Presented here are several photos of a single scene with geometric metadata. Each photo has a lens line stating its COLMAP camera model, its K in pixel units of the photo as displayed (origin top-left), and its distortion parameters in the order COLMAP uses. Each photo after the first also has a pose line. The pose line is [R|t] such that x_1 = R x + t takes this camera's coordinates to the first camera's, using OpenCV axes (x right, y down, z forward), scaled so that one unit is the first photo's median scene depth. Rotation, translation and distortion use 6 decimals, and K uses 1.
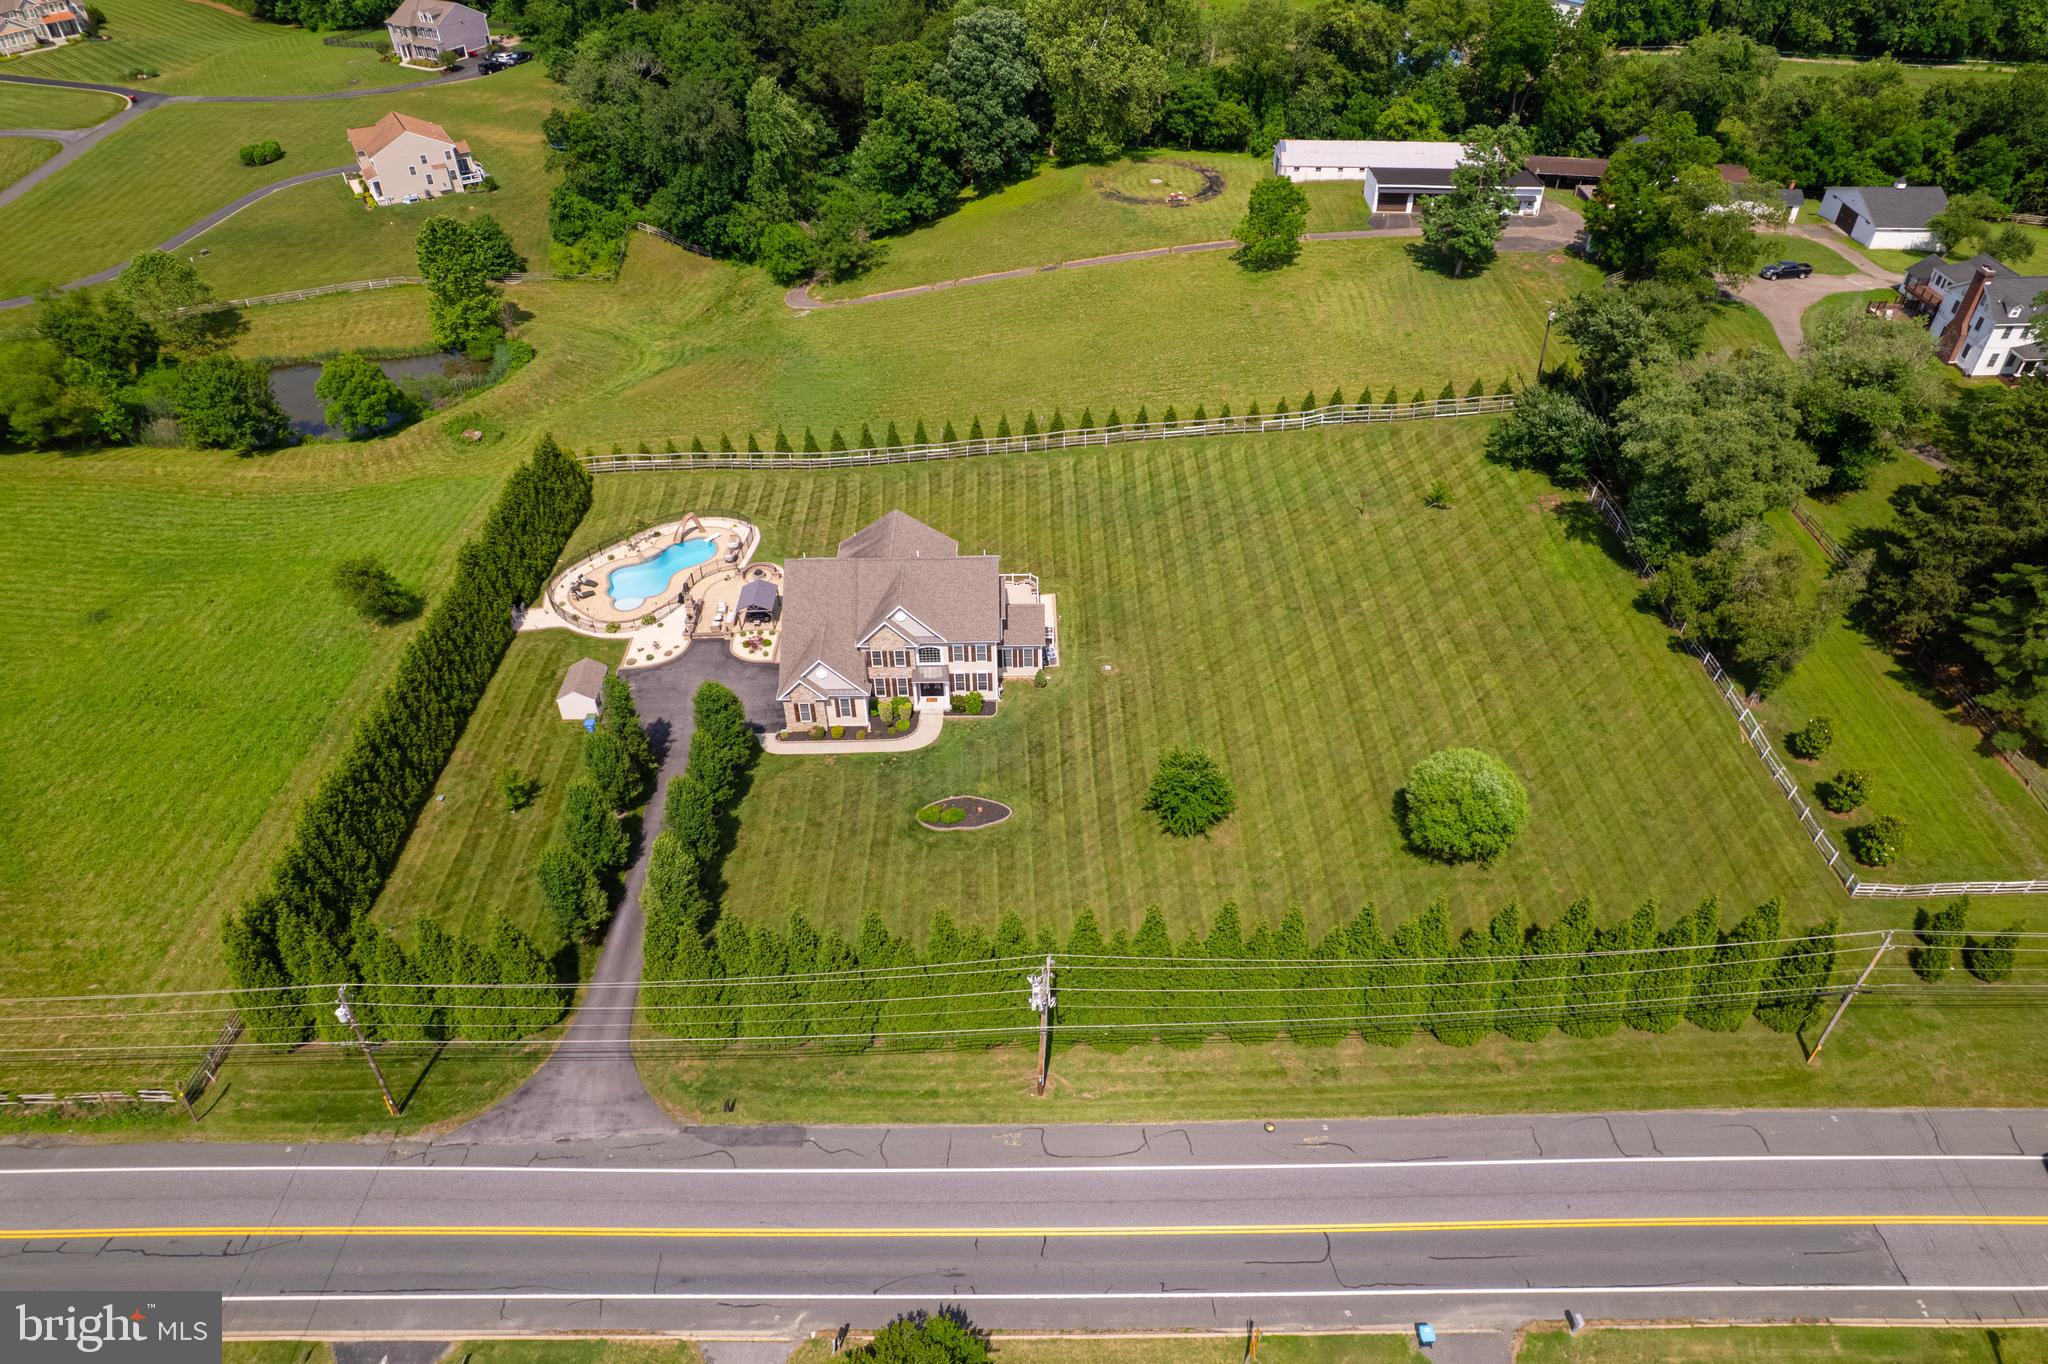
lens RADIAL K [[1305.1, 0, 1018.1], [0, 1305.1, 678.7], [0, 0, 1]] dist [-0.074886, 0.065438]
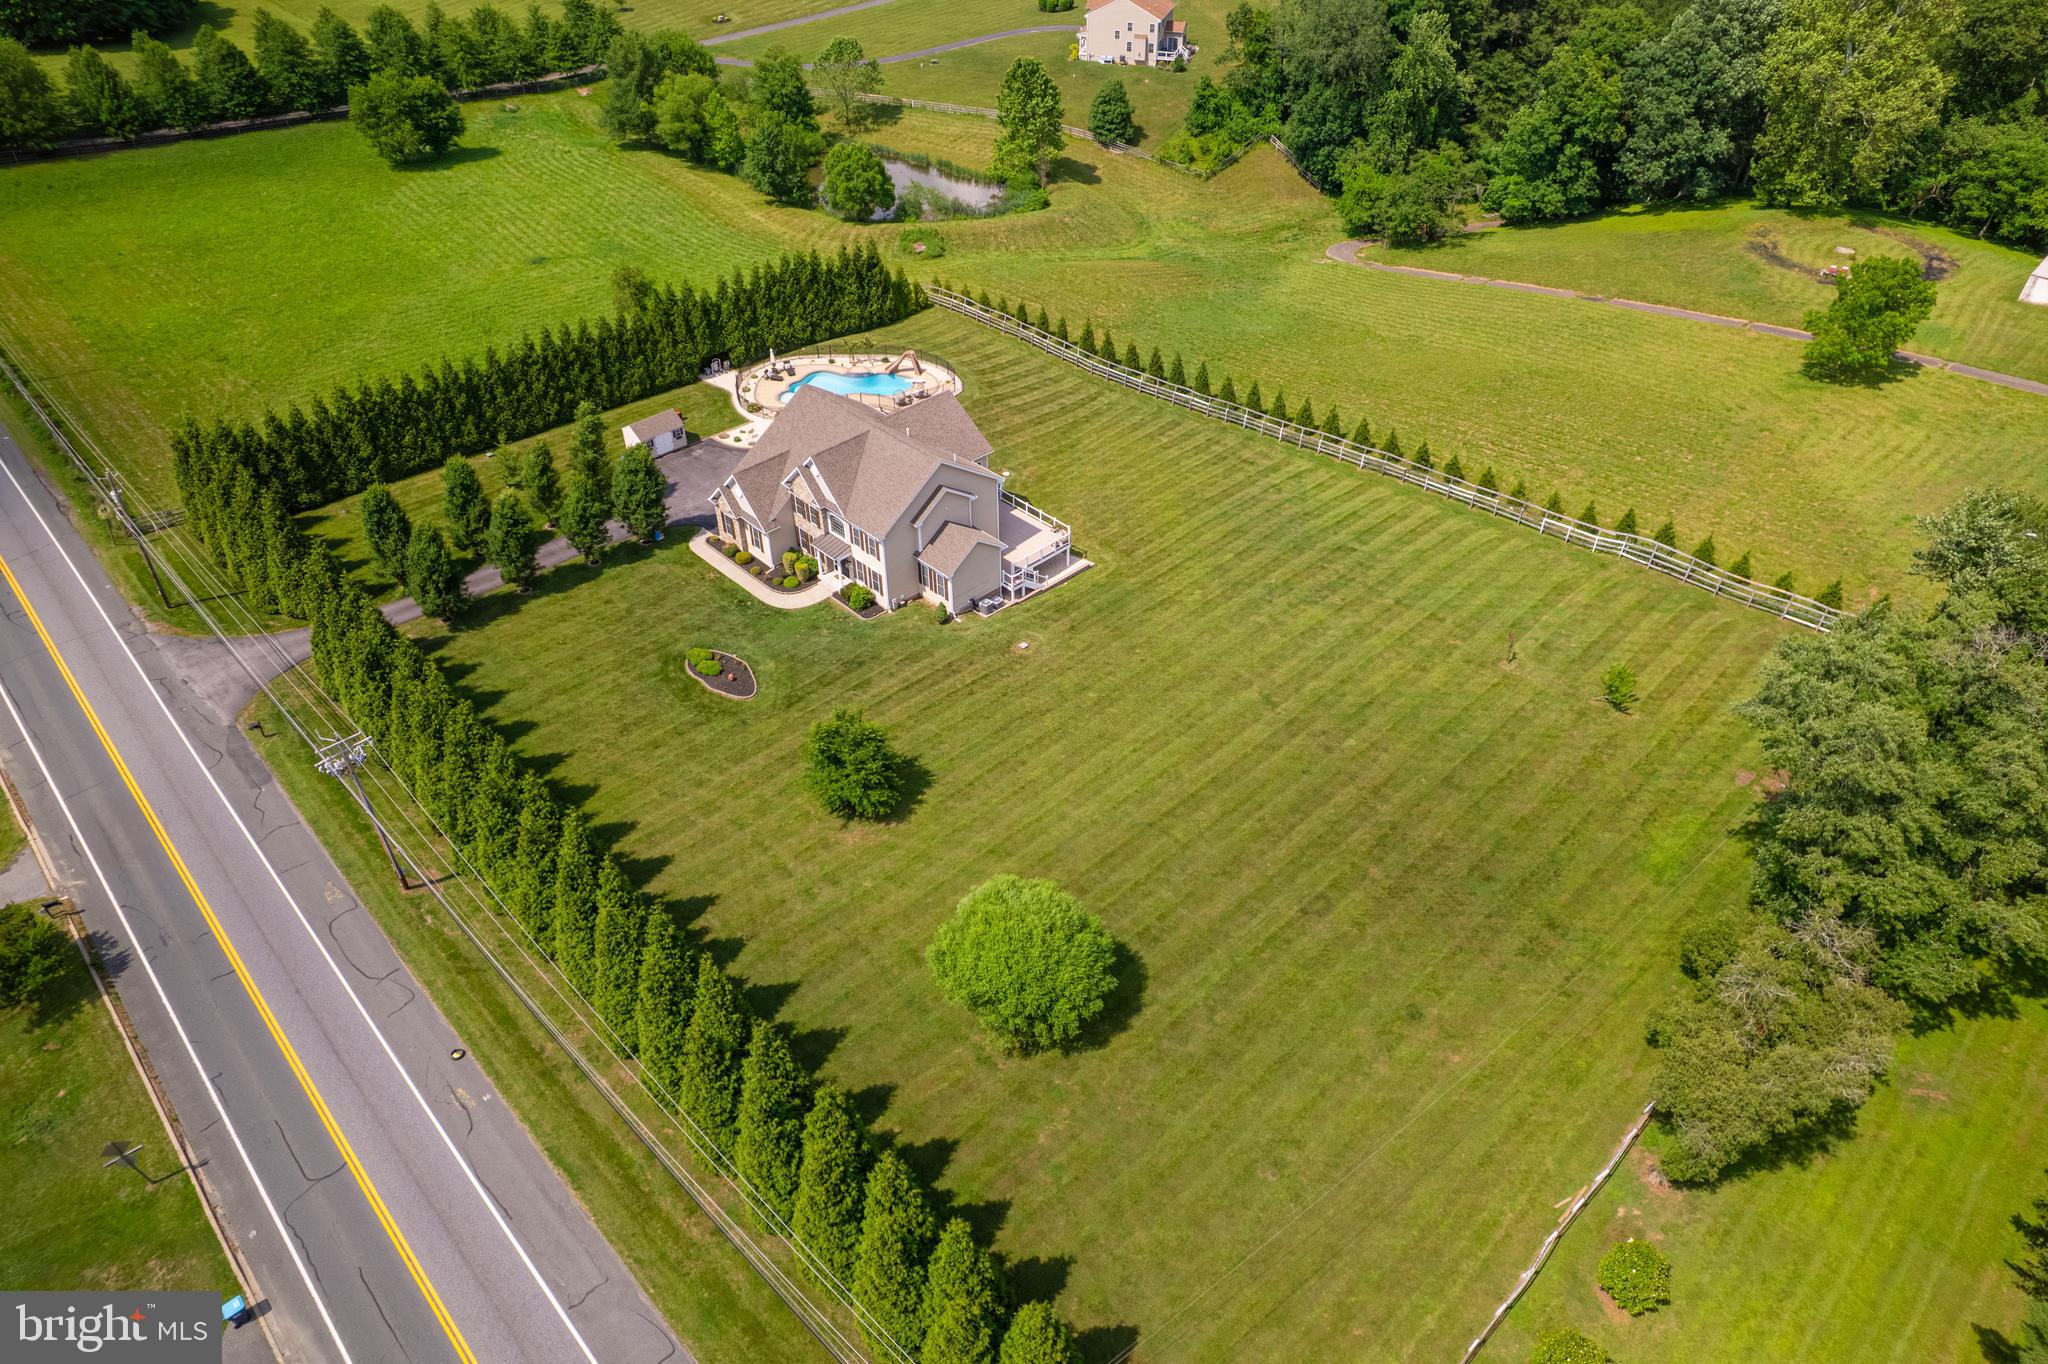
lens RADIAL K [[1305.1, 0, 1034.6], [0, 1305.1, 676.2], [0, 0, 1]] dist [-0.074886, 0.065438]
pose [[0.687816, 0.466570, -0.556076, 0.501592], [-0.465631, 0.871282, 0.155096, -0.113505], [0.556863, 0.152249, 0.816532, 0.292346]]
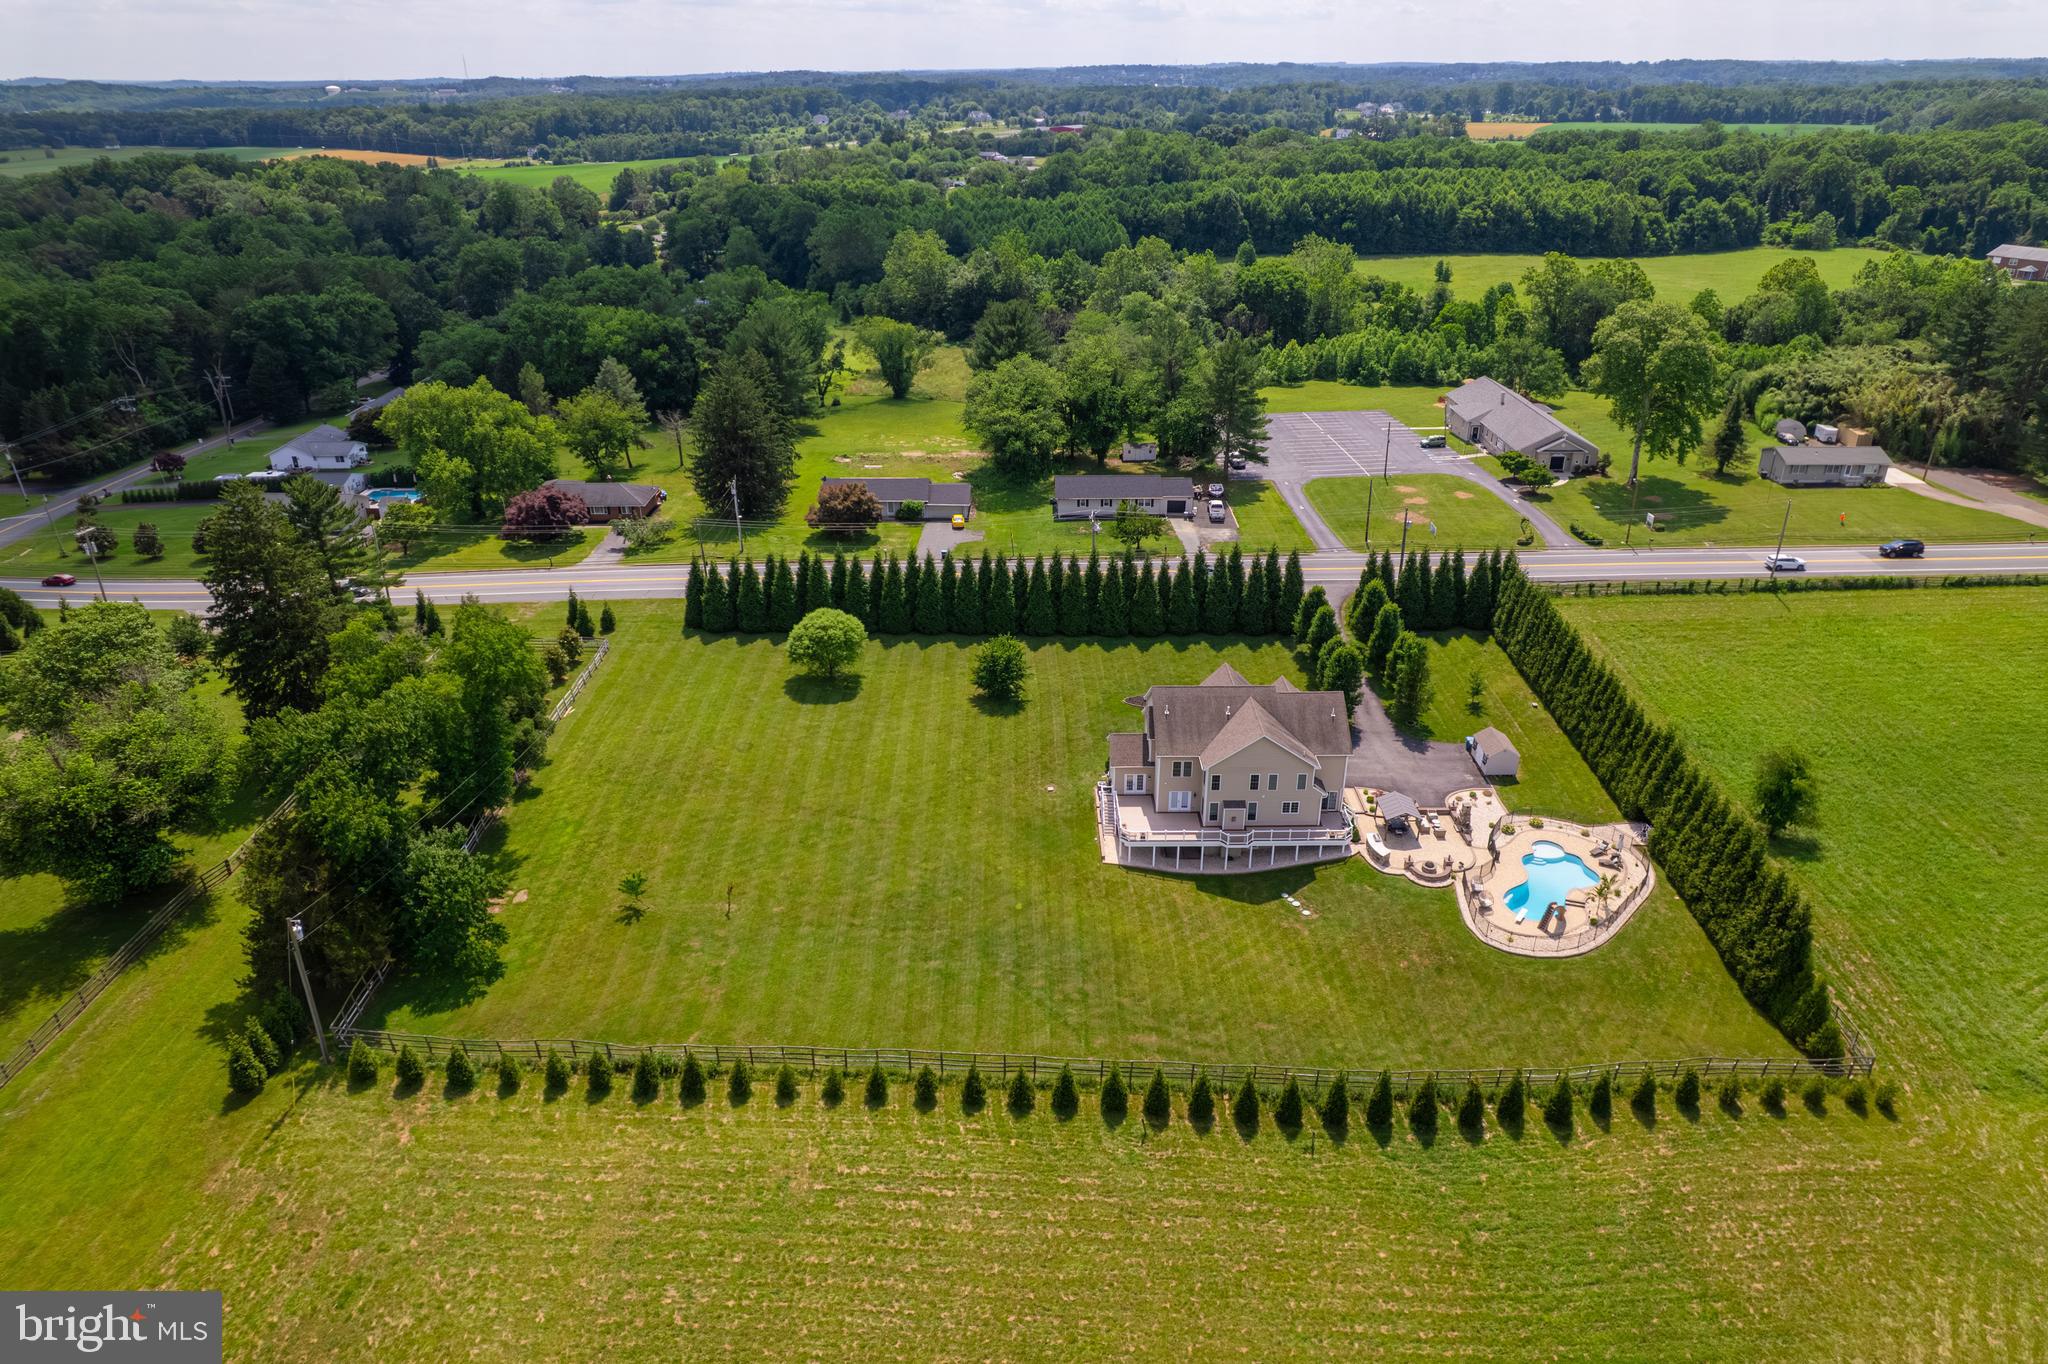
lens RADIAL K [[1305.1, 0, 1018.8], [0, 1305.1, 688.2], [0, 0, 1]] dist [-0.074886, 0.065438]
pose [[-0.999900, 0.011548, 0.008191, 0.081351], [0.012258, 0.416582, 0.909015, -0.967321], [0.007085, 0.909025, -0.416682, 1.264477]]
